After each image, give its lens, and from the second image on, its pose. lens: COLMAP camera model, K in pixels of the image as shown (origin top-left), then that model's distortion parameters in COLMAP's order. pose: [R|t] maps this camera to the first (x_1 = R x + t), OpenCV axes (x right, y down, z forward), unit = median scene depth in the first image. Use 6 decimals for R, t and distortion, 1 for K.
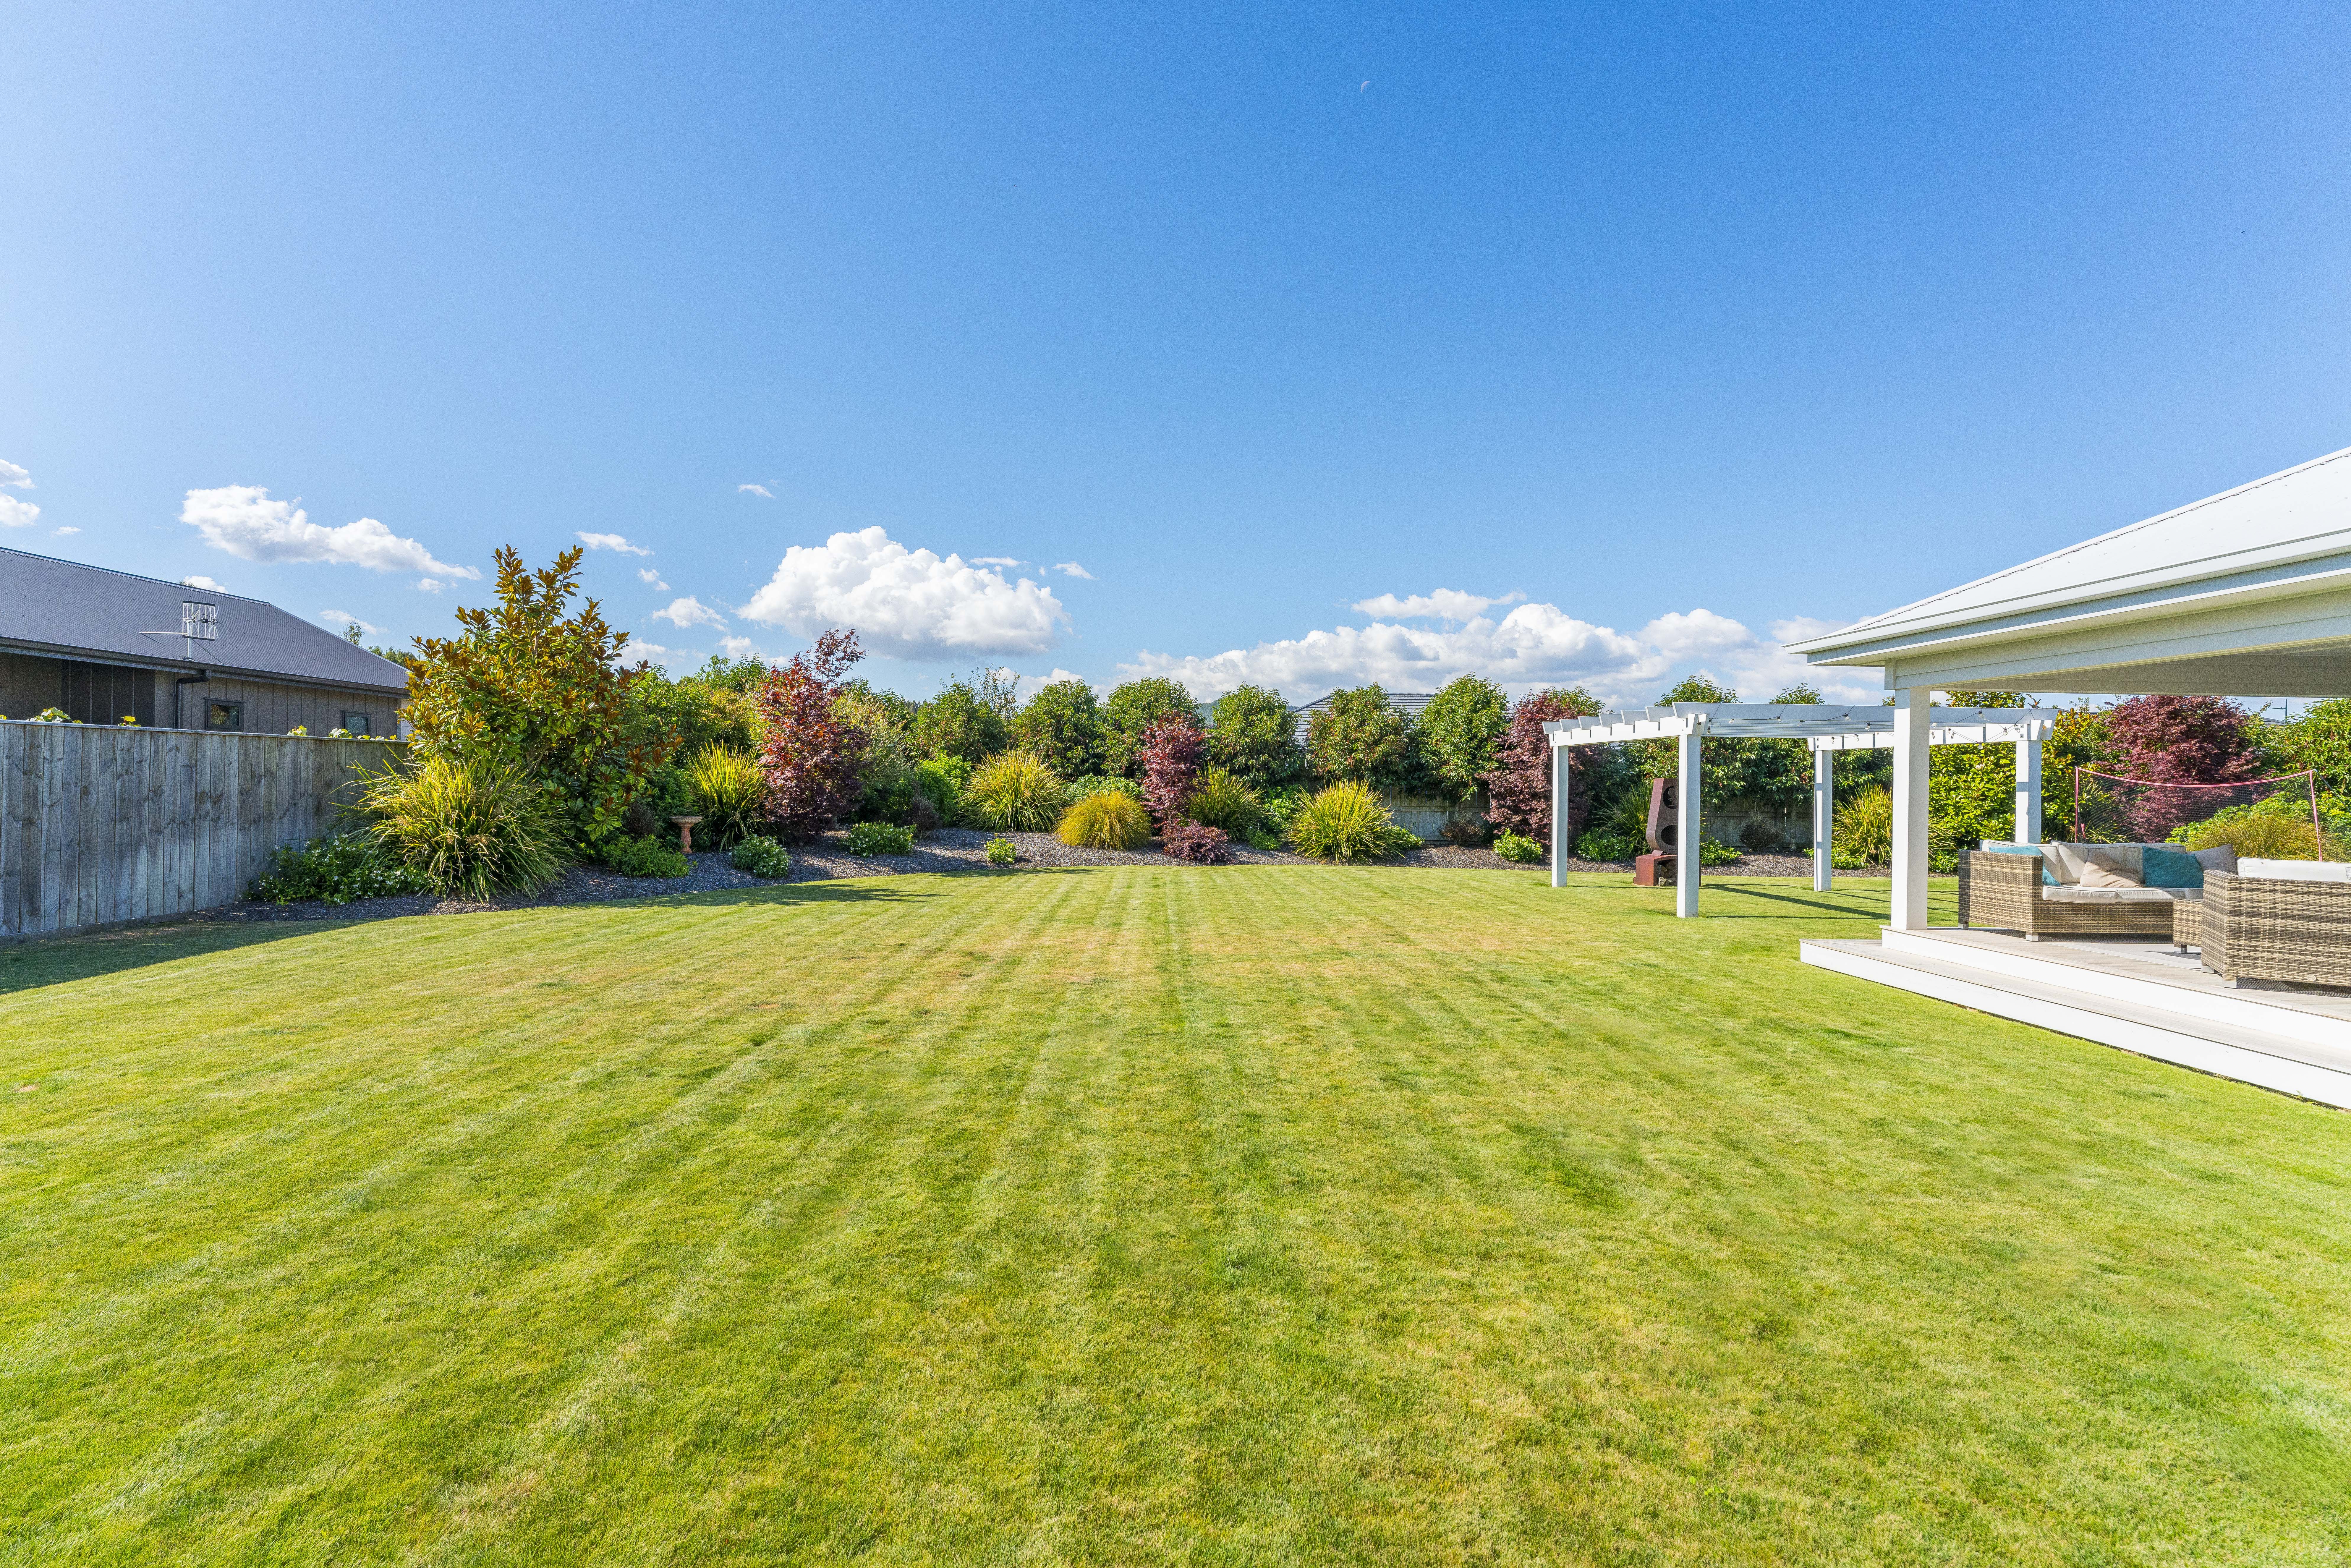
lens RADIAL K [[1074.3, 0, 1175.5], [0, 1074.3, 784.0], [0, 0, 1]] dist [-0.001818, -0.000165]
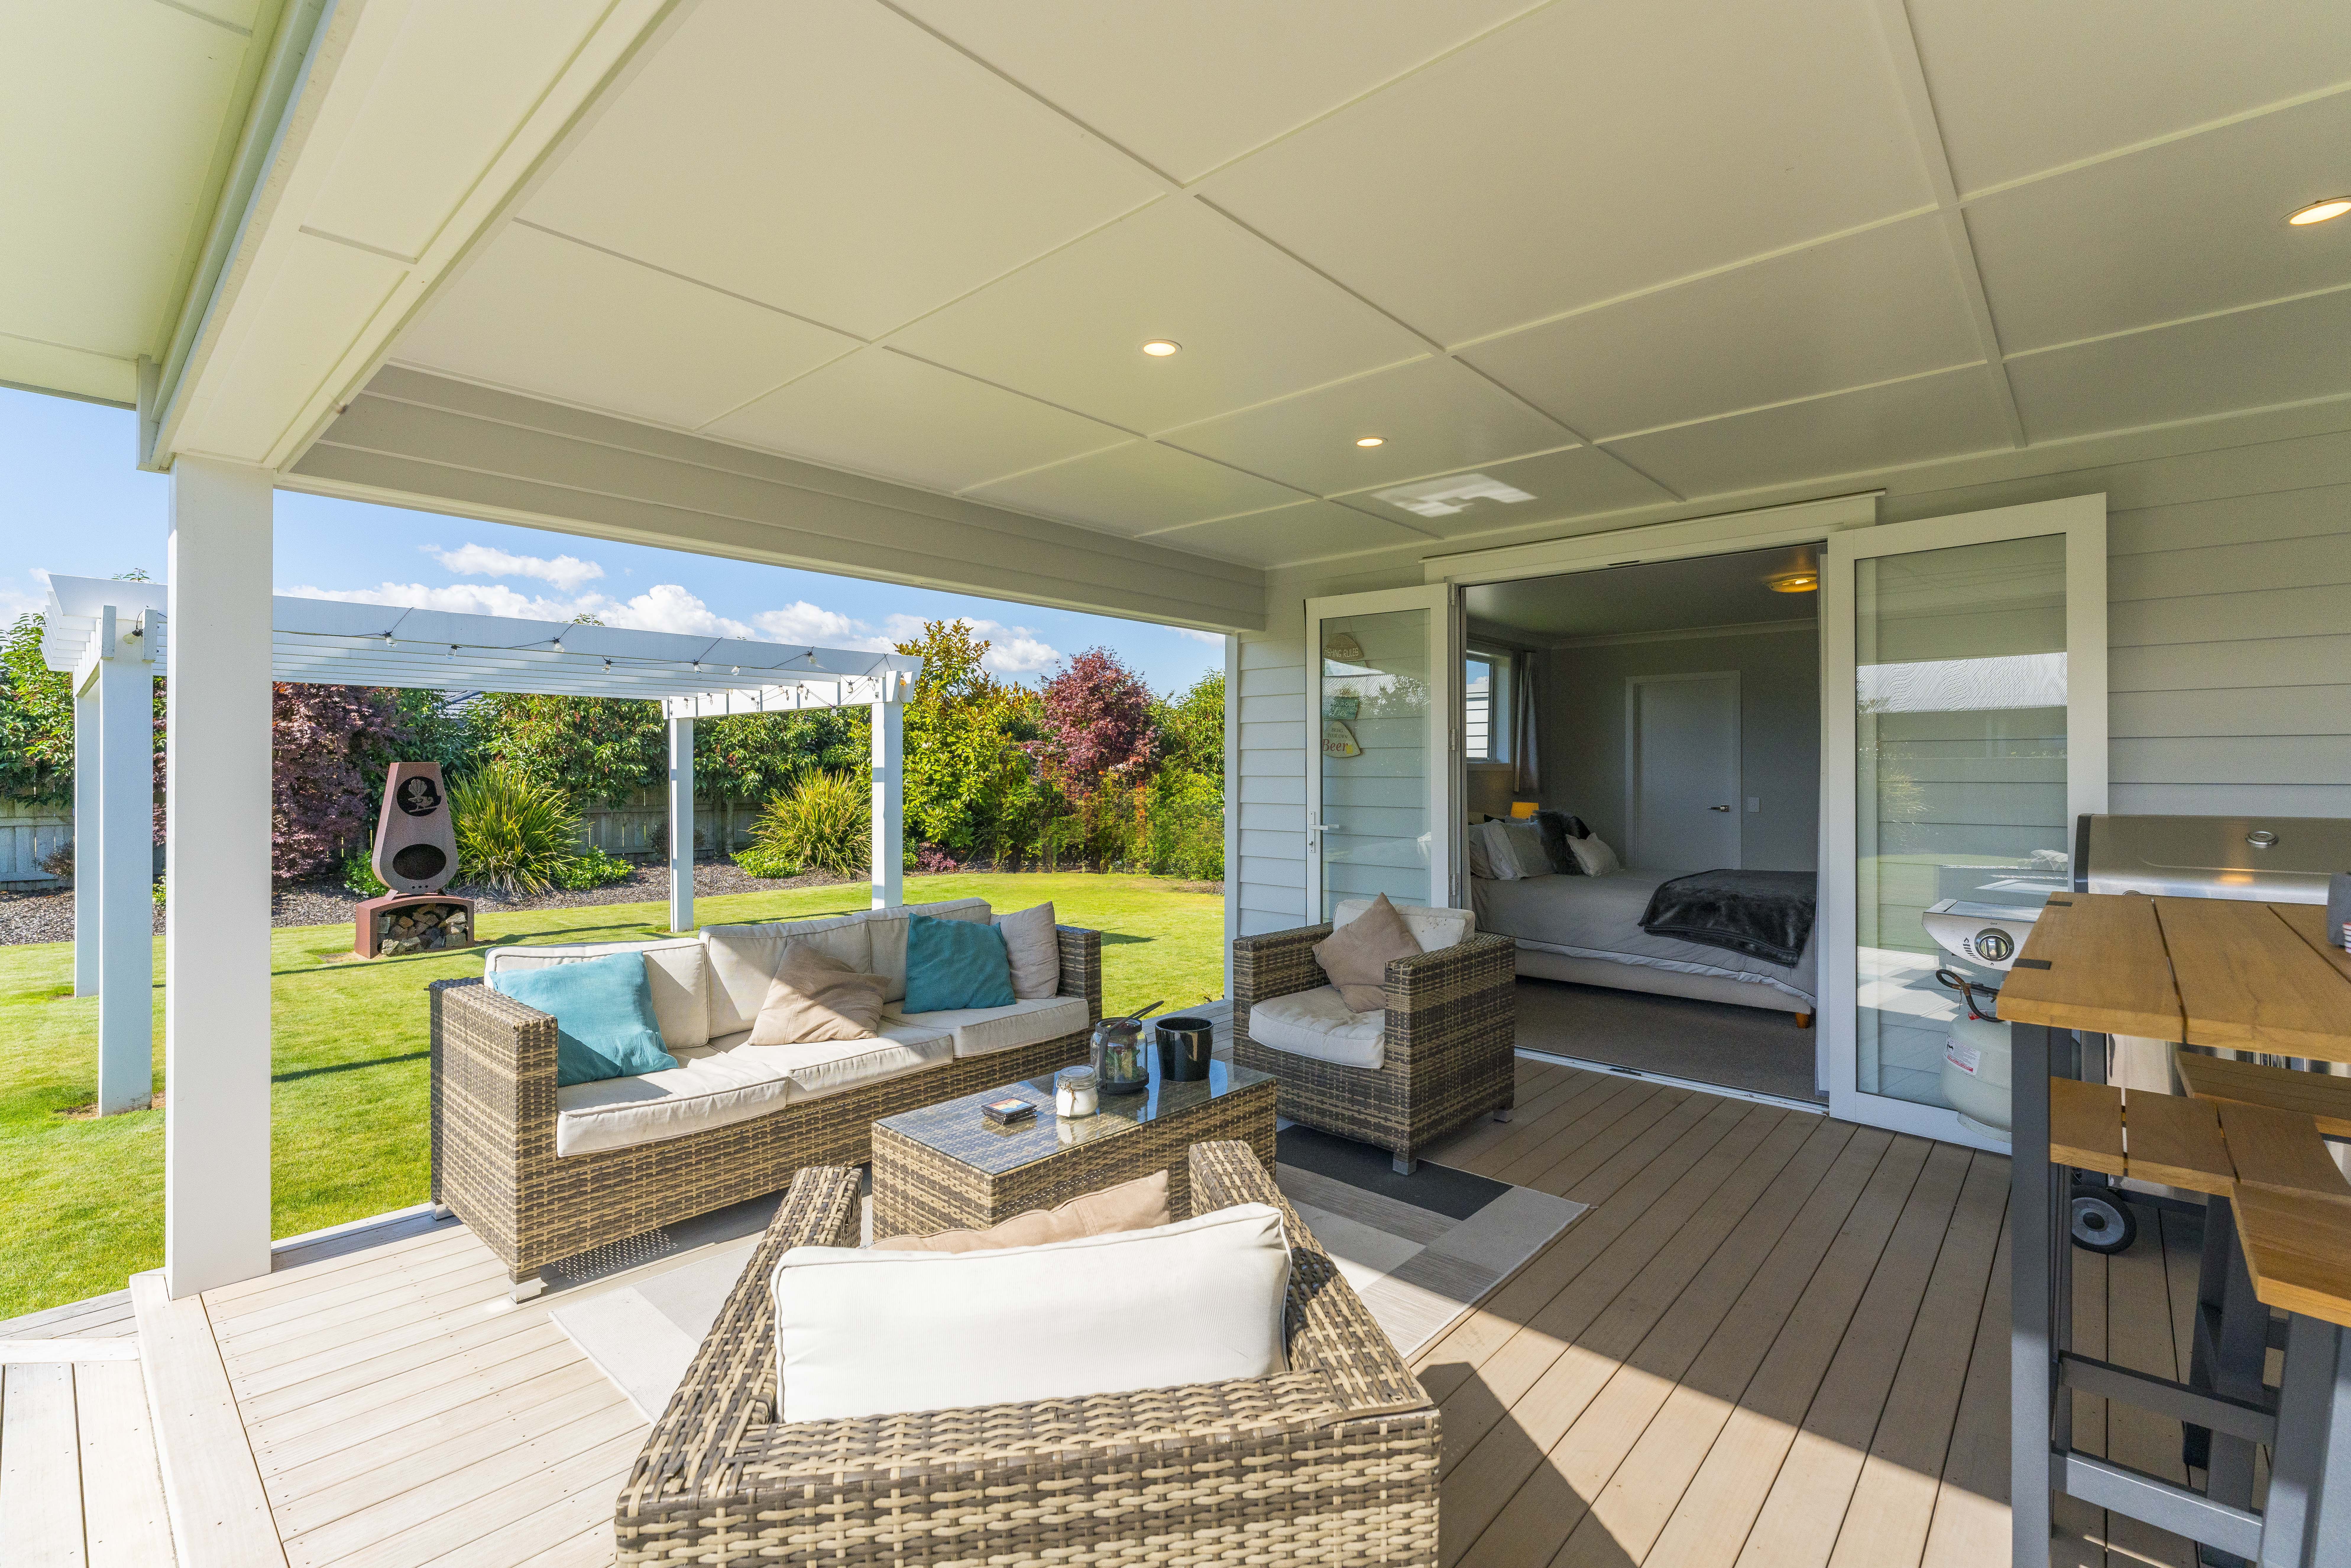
lens RADIAL K [[1035.3, 0, 1206.2], [0, 1035.3, 769.6], [0, 0, 1]] dist [0.000627, 0.000149]
pose [[0.684494, -0.012987, 0.728903, 0.297836], [0.008519, 0.999916, 0.009816, -0.002866], [-0.728969, -0.000510, 0.684547, 0.271104]]
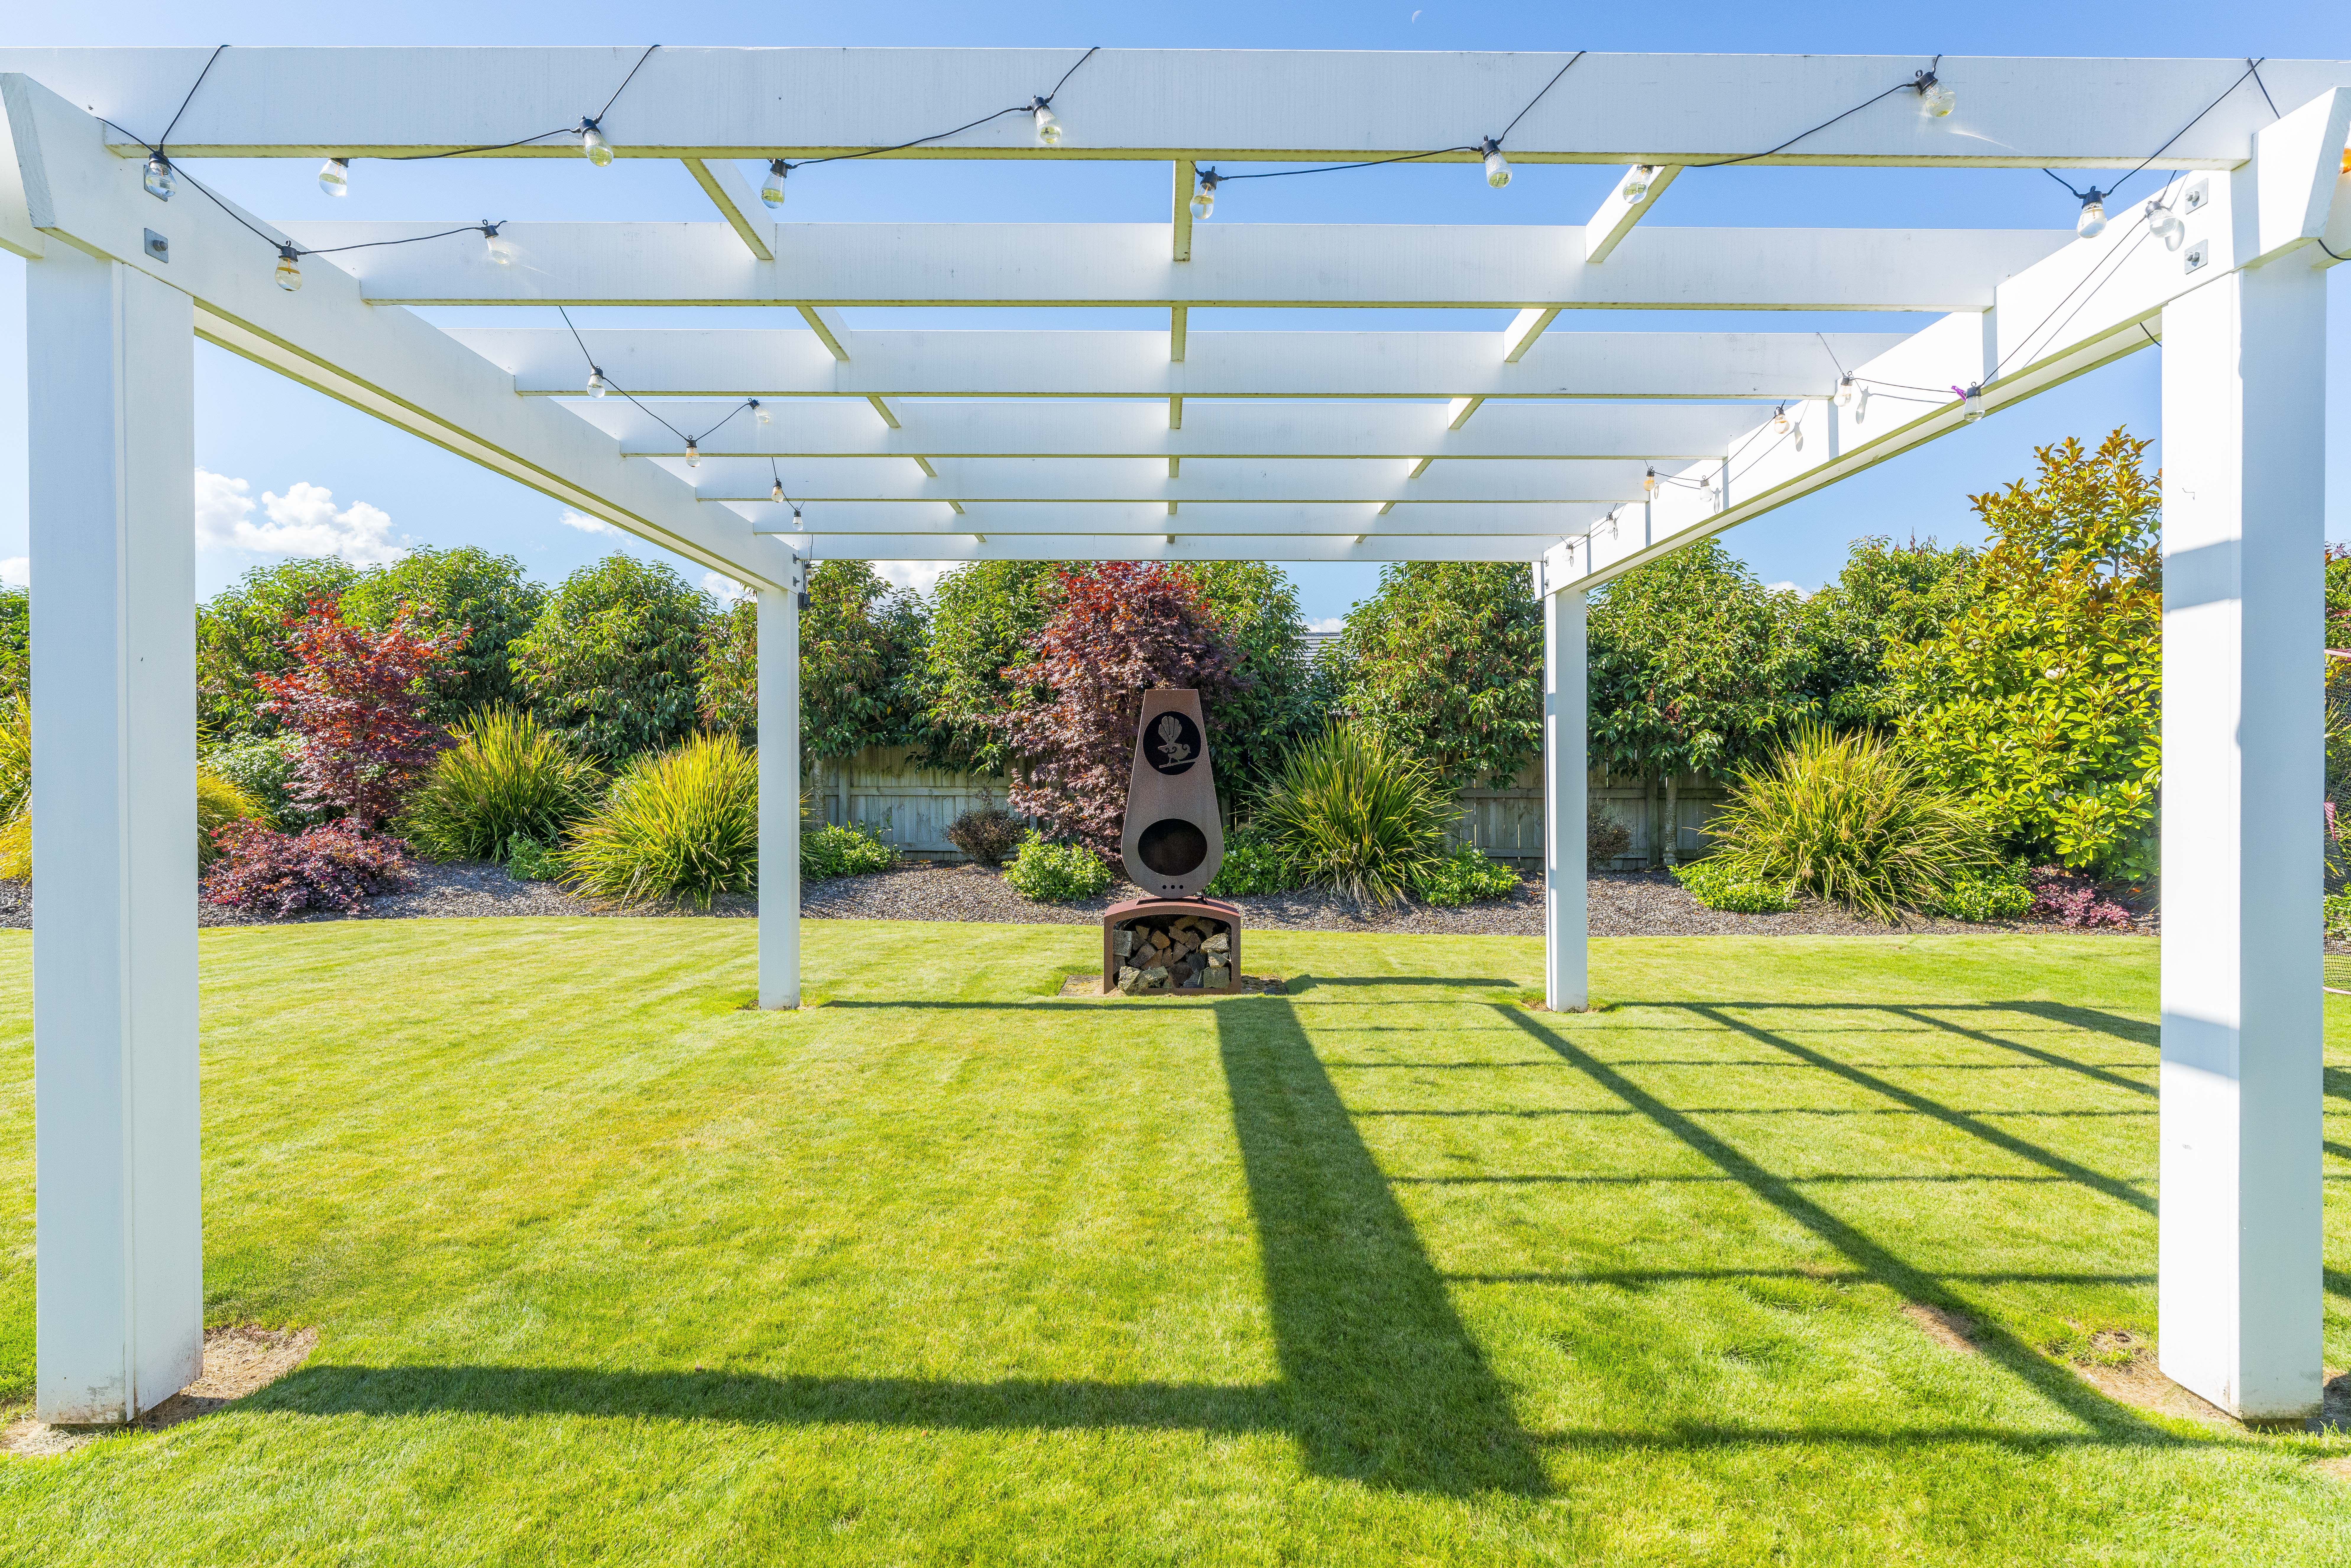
lens RADIAL K [[1158.1, 0, 1175.5], [0, 1158.1, 784.0], [0, 0, 1]] dist [-0.006254, -0.001347]
pose [[0.999497, -0.013220, -0.028821, 0.406464], [0.013400, 0.999892, 0.006056, 0.020537], [0.028738, -0.006439, 0.999566, 0.523145]]
